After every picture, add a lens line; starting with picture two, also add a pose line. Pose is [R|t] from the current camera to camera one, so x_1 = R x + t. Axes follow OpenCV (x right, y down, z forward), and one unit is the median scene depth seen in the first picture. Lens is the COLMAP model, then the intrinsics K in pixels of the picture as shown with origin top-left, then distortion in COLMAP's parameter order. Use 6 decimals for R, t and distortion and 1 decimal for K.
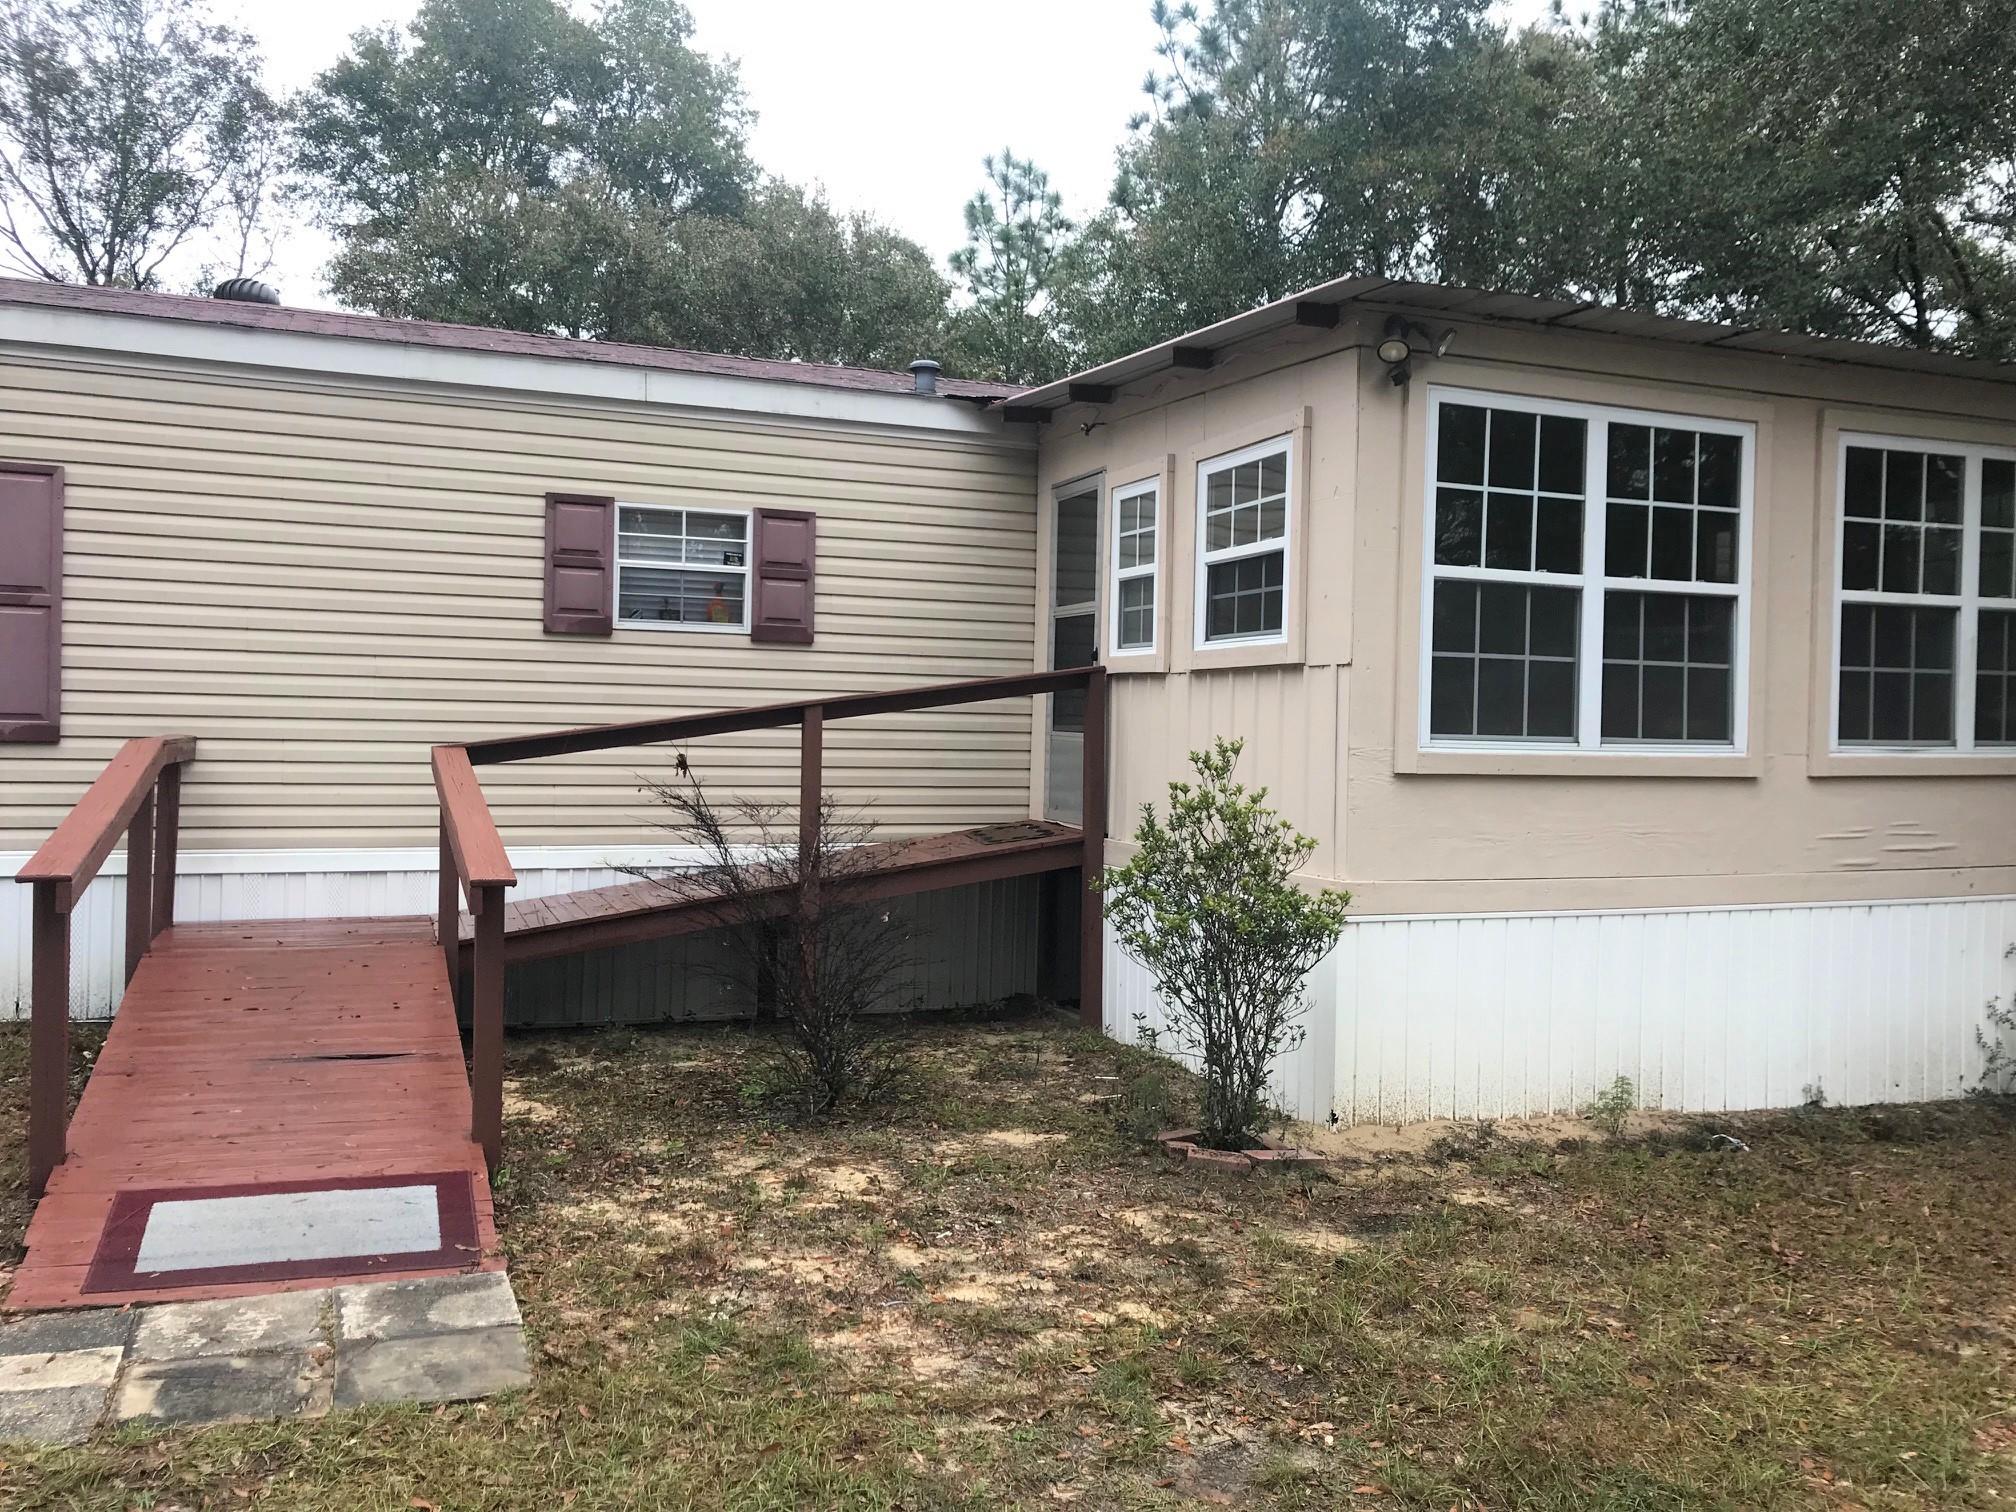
lens RADIAL K [[1657.8, 0, 997.7], [0, 1657.8, 758.6], [0, 0, 1]] dist [0.053527, -0.067603]
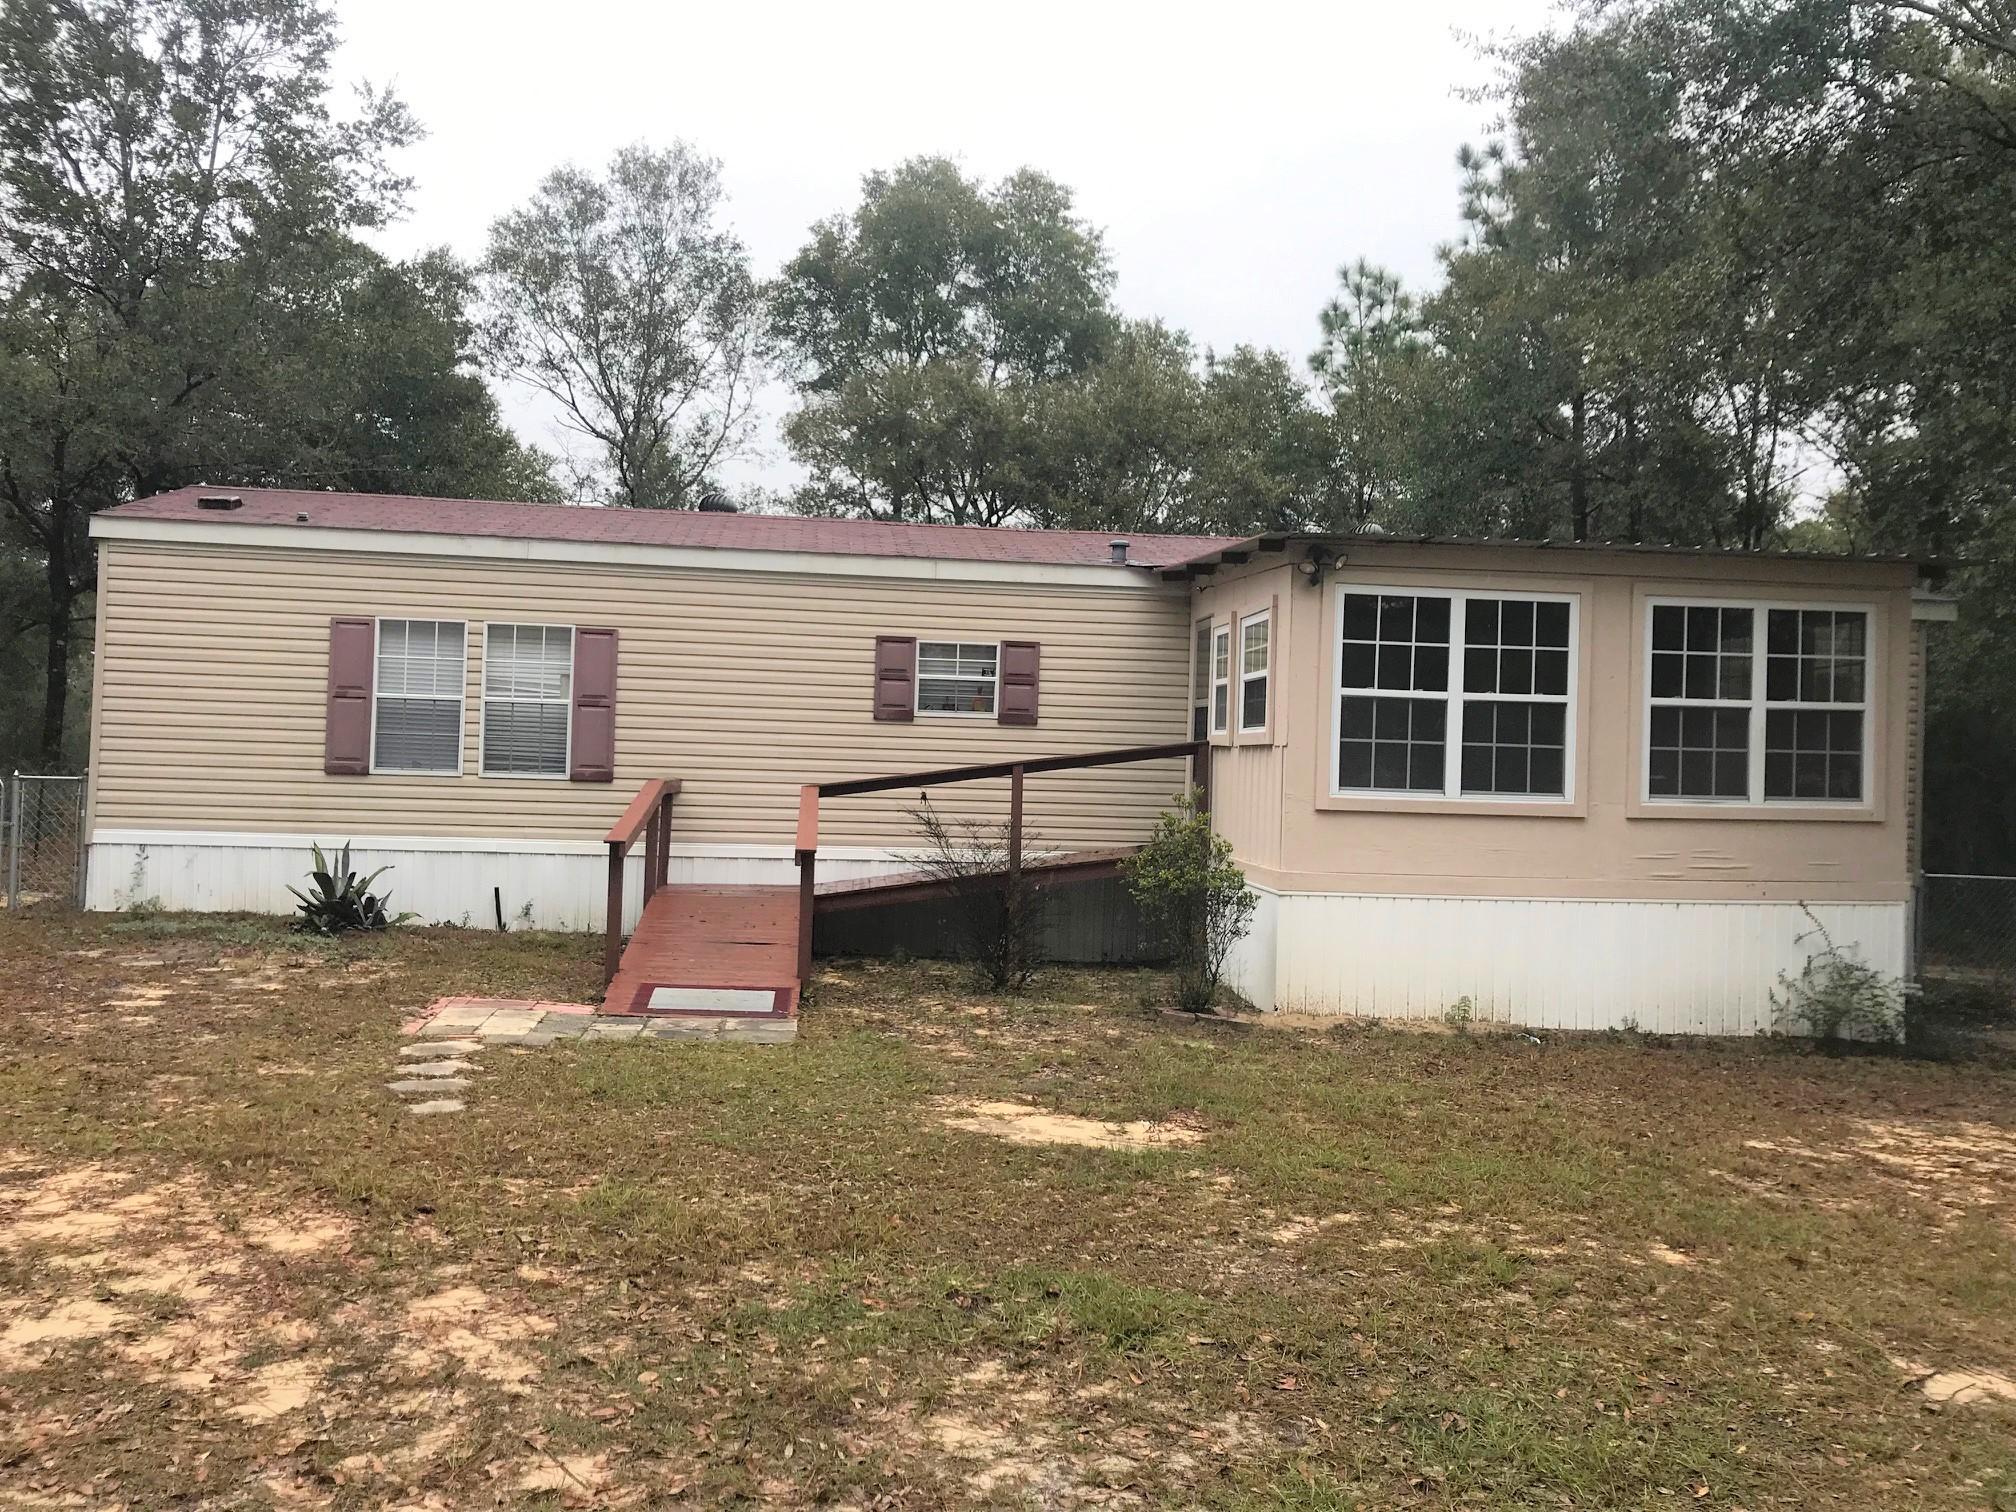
lens RADIAL K [[1657.8, 0, 989.1], [0, 1657.8, 746.2], [0, 0, 1]] dist [0.053527, -0.067603]
pose [[0.963643, 0.006592, -0.267112, 0.306973], [-0.016006, 0.999324, -0.033081, 0.004883], [0.266713, 0.036154, 0.963098, -0.613703]]
